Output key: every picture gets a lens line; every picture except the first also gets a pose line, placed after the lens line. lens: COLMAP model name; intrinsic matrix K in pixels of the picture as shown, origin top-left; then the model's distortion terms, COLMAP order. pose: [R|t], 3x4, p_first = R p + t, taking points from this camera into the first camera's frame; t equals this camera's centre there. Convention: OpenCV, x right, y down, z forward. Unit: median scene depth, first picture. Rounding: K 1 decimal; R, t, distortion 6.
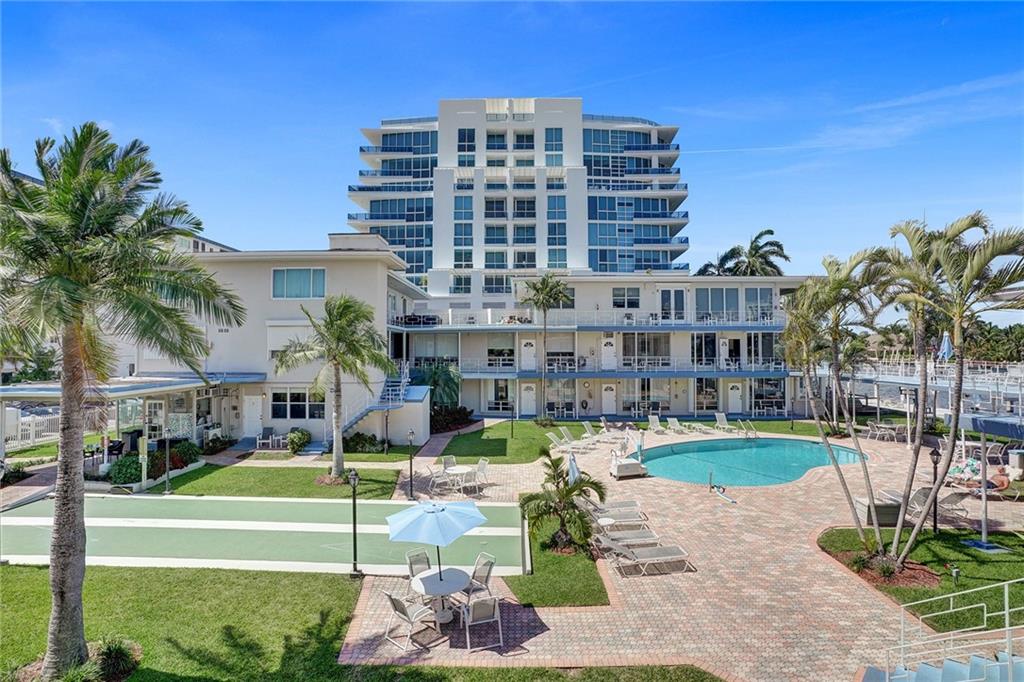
lens RADIAL K [[490.1, 0, 516.5], [0, 490.1, 337.2], [0, 0, 1]] dist [-0.072293, 0.027291]
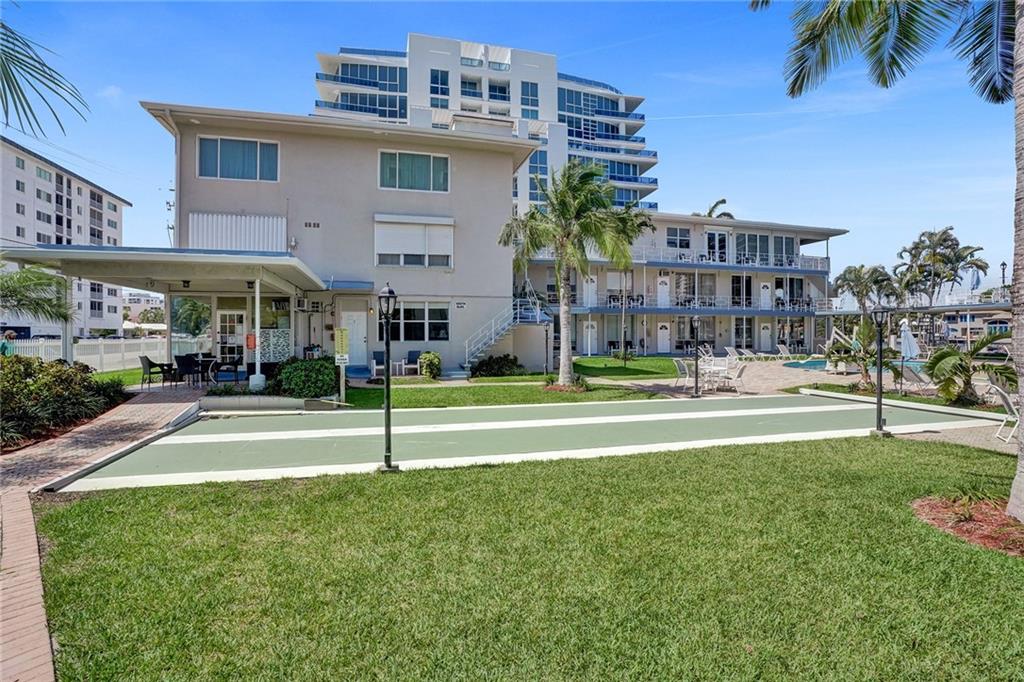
lens RADIAL K [[481.3, 0, 513.8], [0, 481.3, 337.2], [0, 0, 1]] dist [-0.067452, 0.024752]
pose [[0.962673, -0.000456, 0.270665, -0.211555], [-0.006066, 0.999711, 0.023258, 0.059486], [-0.270598, -0.024032, 0.962393, 0.078762]]
